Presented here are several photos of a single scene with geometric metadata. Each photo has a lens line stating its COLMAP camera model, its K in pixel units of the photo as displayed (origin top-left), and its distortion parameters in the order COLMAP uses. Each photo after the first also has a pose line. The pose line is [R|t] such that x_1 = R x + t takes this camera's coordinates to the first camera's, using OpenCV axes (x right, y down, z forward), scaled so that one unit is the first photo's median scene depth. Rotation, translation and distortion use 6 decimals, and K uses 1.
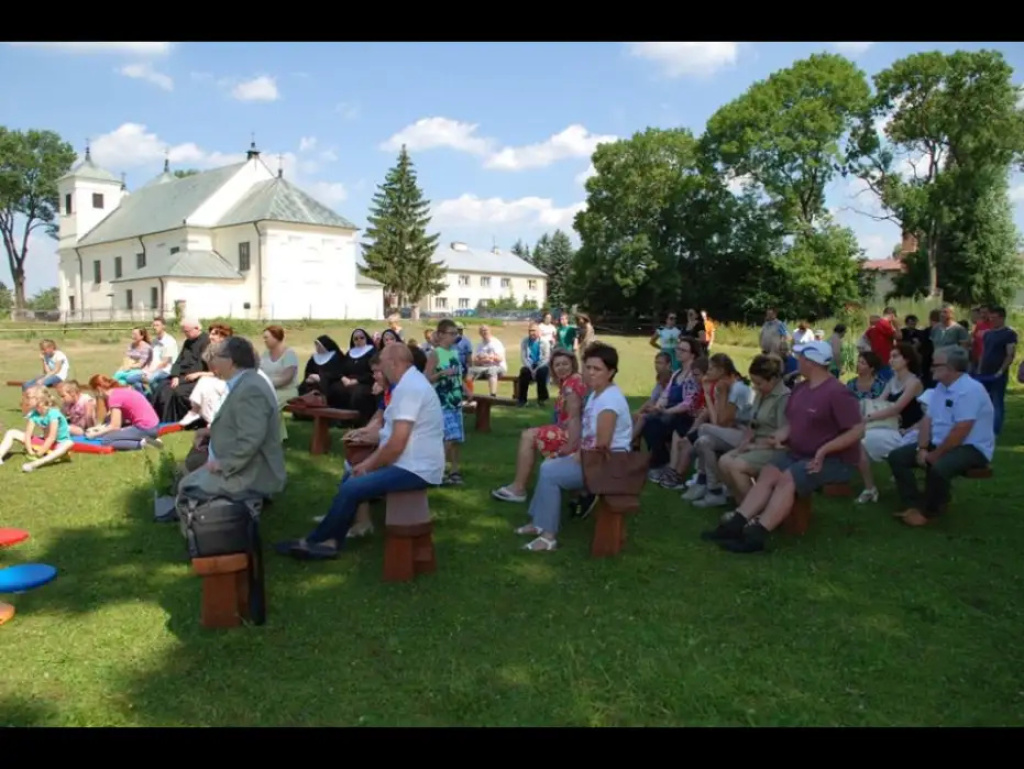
lens RADIAL K [[805.1, 0, 508.6], [0, 805.1, 403.2], [0, 0, 1]] dist [-0.160917, 0.125092]
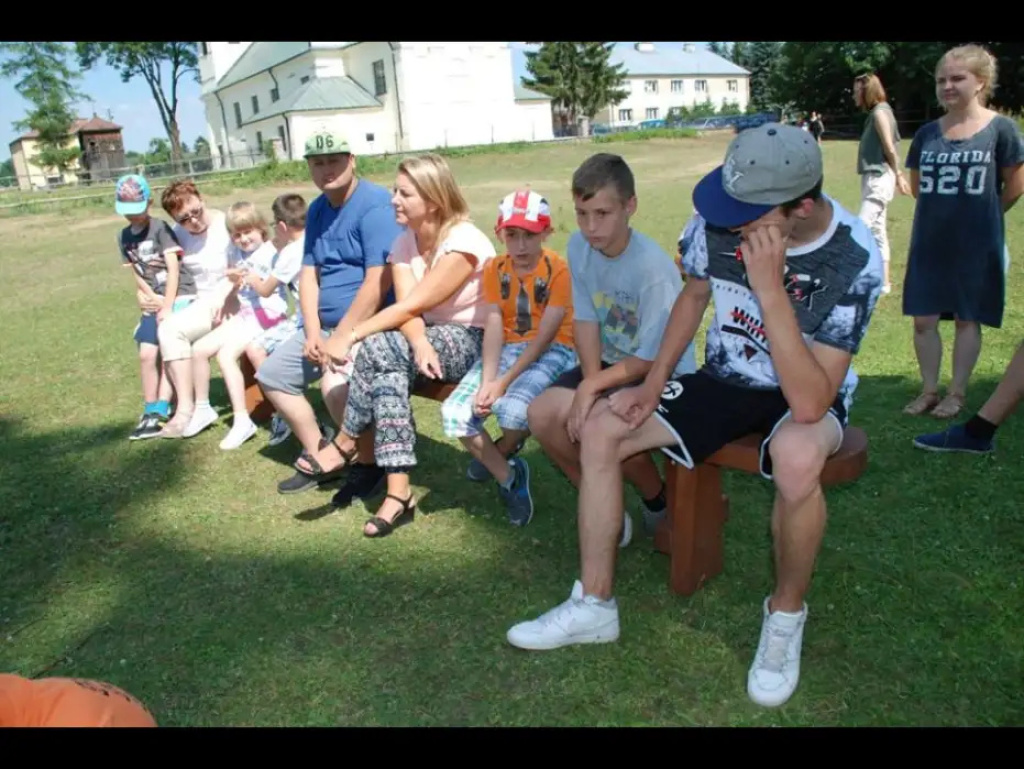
lens RADIAL K [[791.1, 0, 505.3], [0, 791.1, 402.6], [0, 0, 1]] dist [-0.162870, 0.115847]
pose [[0.966960, -0.004971, -0.254879, 0.002359], [0.061808, 0.974550, 0.215481, -0.015602], [0.247321, -0.224115, 0.942658, 0.168660]]
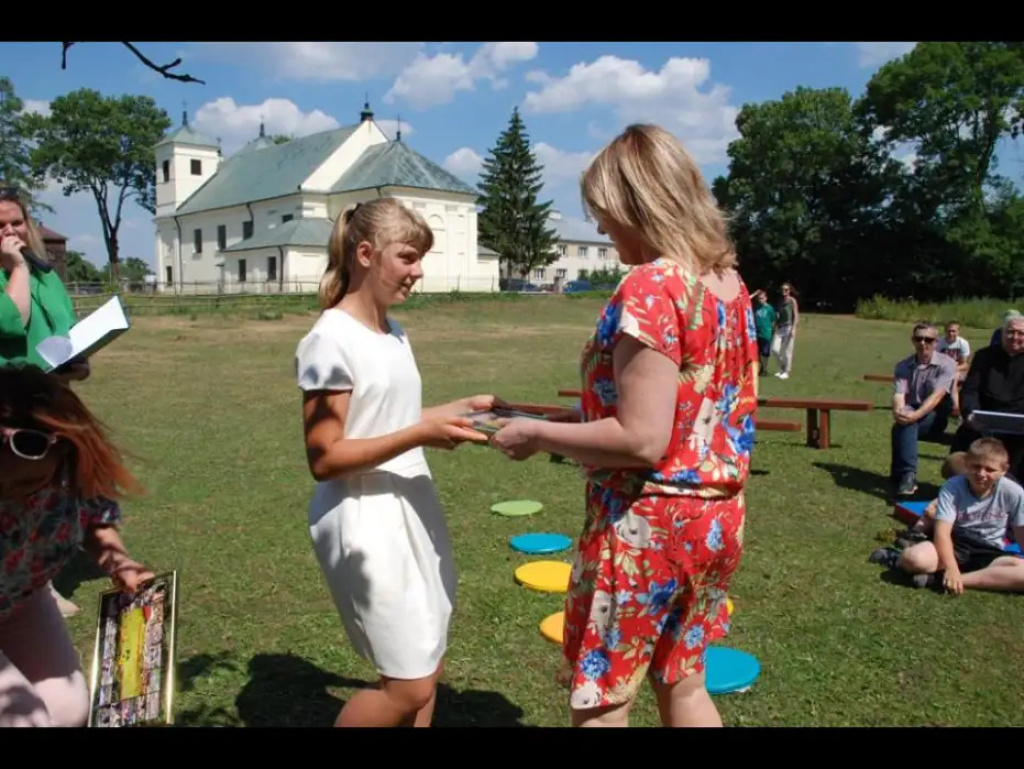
lens RADIAL K [[801.1, 0, 508.1], [0, 801.1, 399.1], [0, 0, 1]] dist [-0.157406, 0.117237]
pose [[0.998521, 0.007130, -0.053900, -0.104314], [-0.005345, 0.999435, 0.033190, -0.009184], [0.054106, -0.032853, 0.997995, 0.056364]]
